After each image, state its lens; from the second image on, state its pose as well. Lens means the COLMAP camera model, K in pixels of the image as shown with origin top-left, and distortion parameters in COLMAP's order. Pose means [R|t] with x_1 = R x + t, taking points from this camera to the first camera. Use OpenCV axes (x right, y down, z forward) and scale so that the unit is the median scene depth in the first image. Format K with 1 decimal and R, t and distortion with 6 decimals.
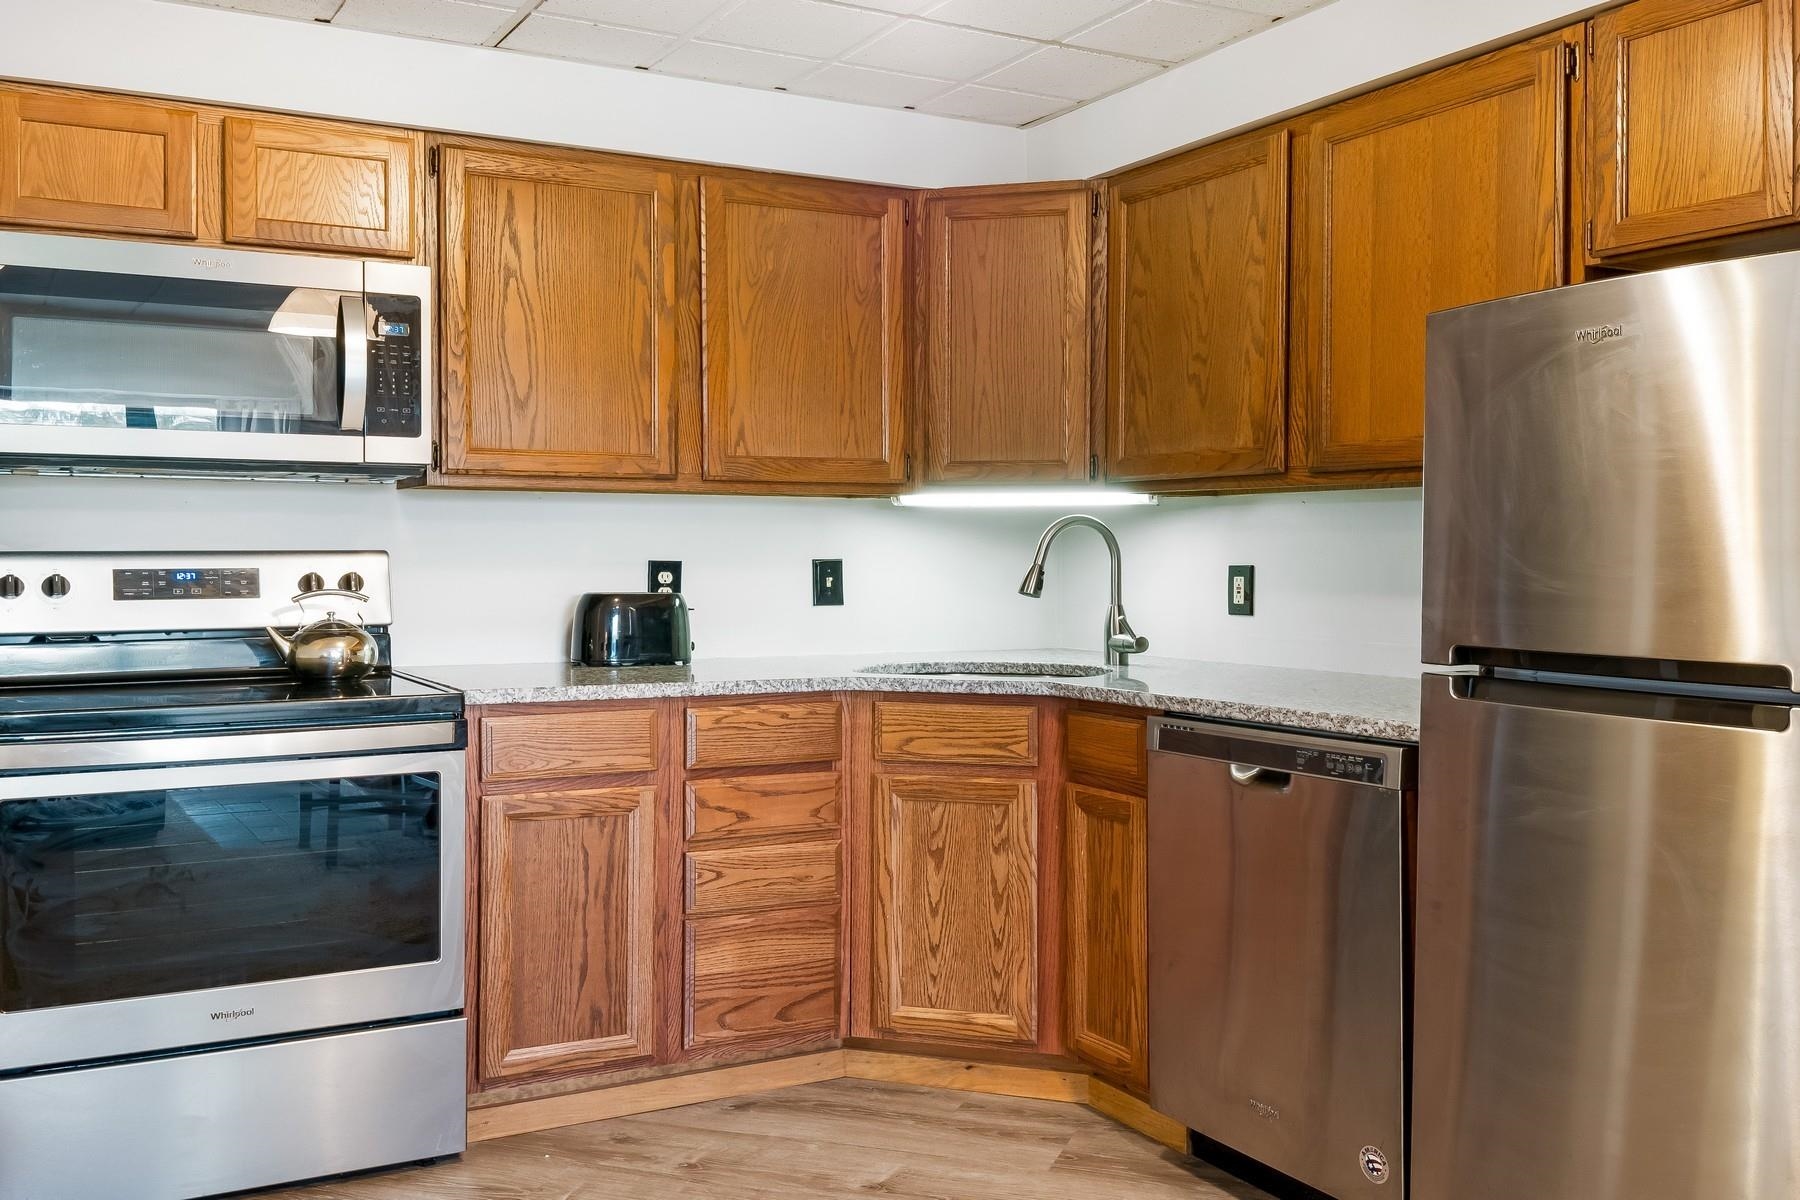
lens RADIAL K [[1673.5, 0, 900.2], [0, 1673.5, 597.9], [0, 0, 1]] dist [-0.010834, 0.000000]
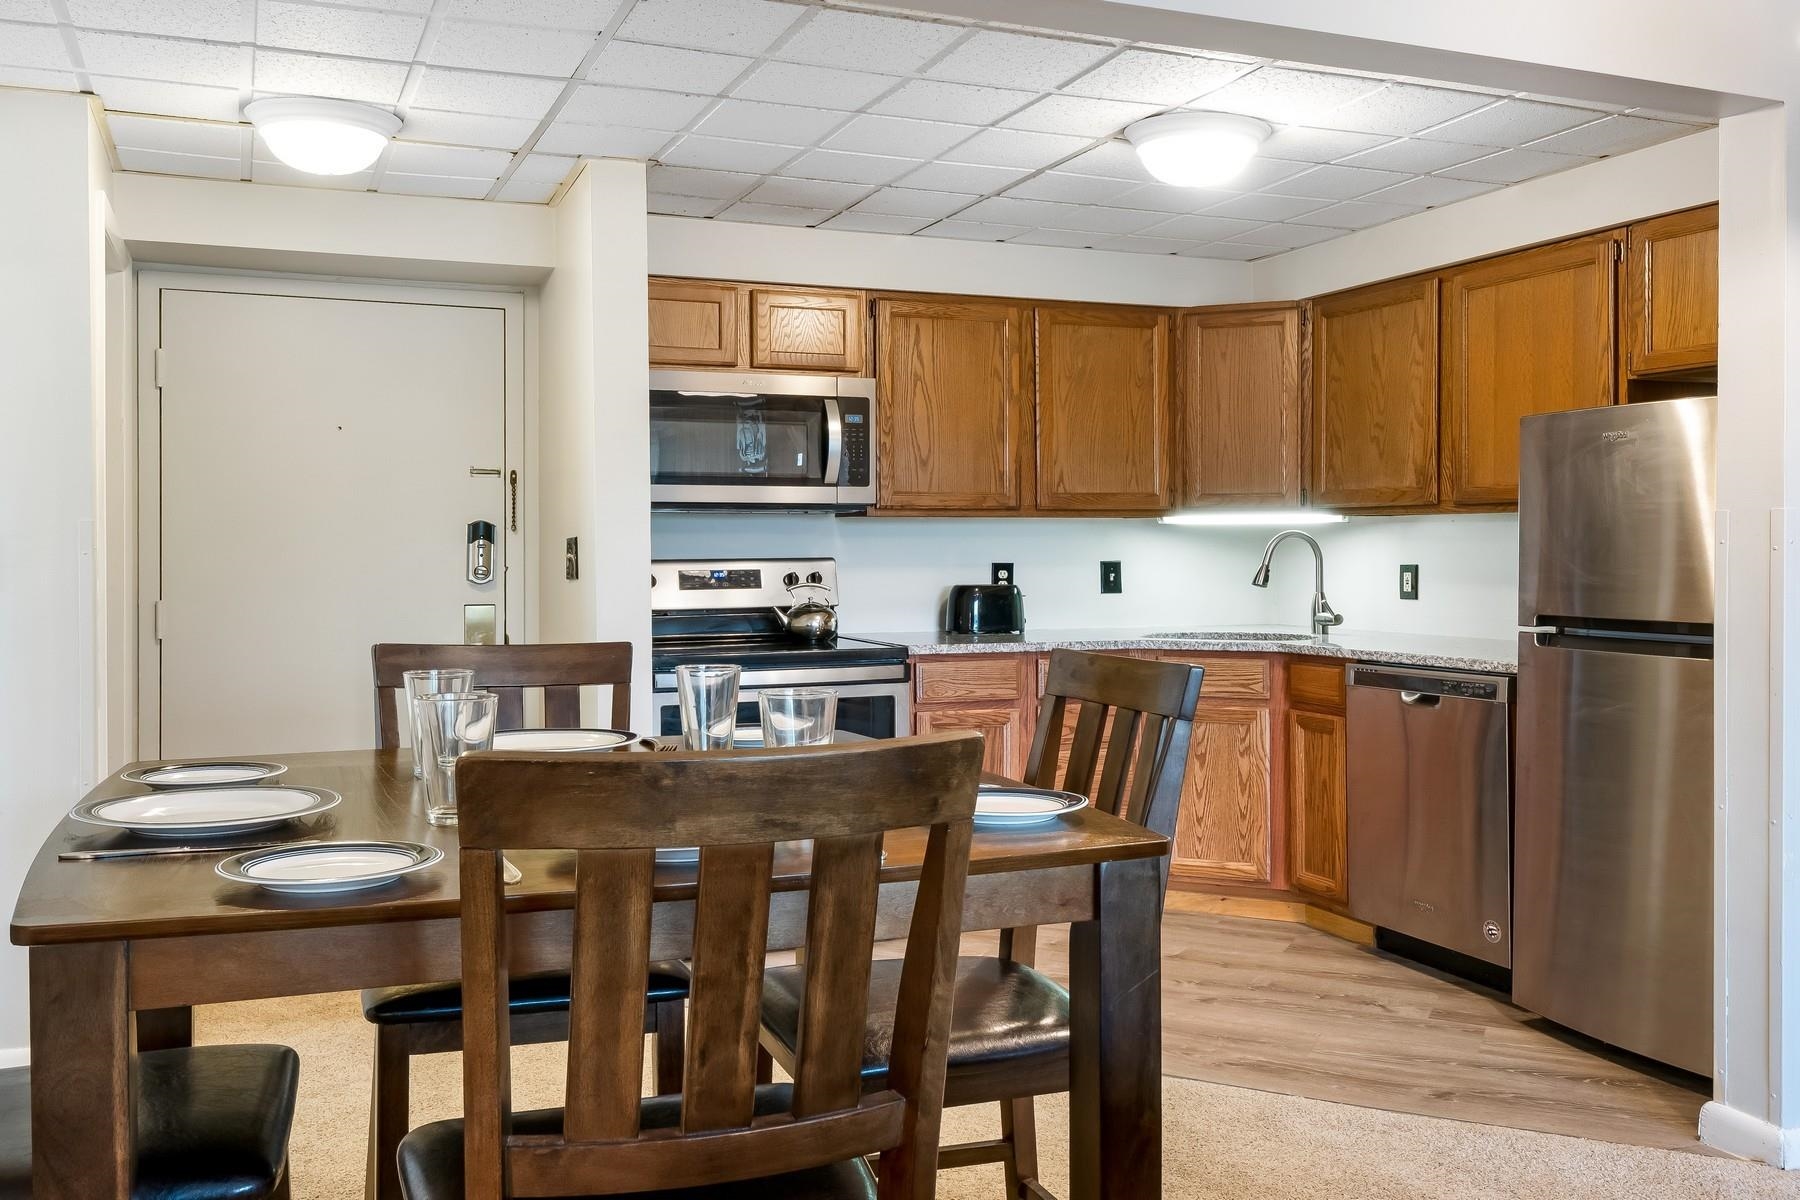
lens RADIAL K [[1590.5, 0, 868.9], [0, 1590.5, 569.6], [0, 0, 1]] dist [0.000401, -0.024543]
pose [[0.991499, -0.003458, -0.130066, -0.090134], [0.001851, 0.999920, -0.012474, 0.001154], [0.130099, 0.012127, 0.991427, -0.476325]]
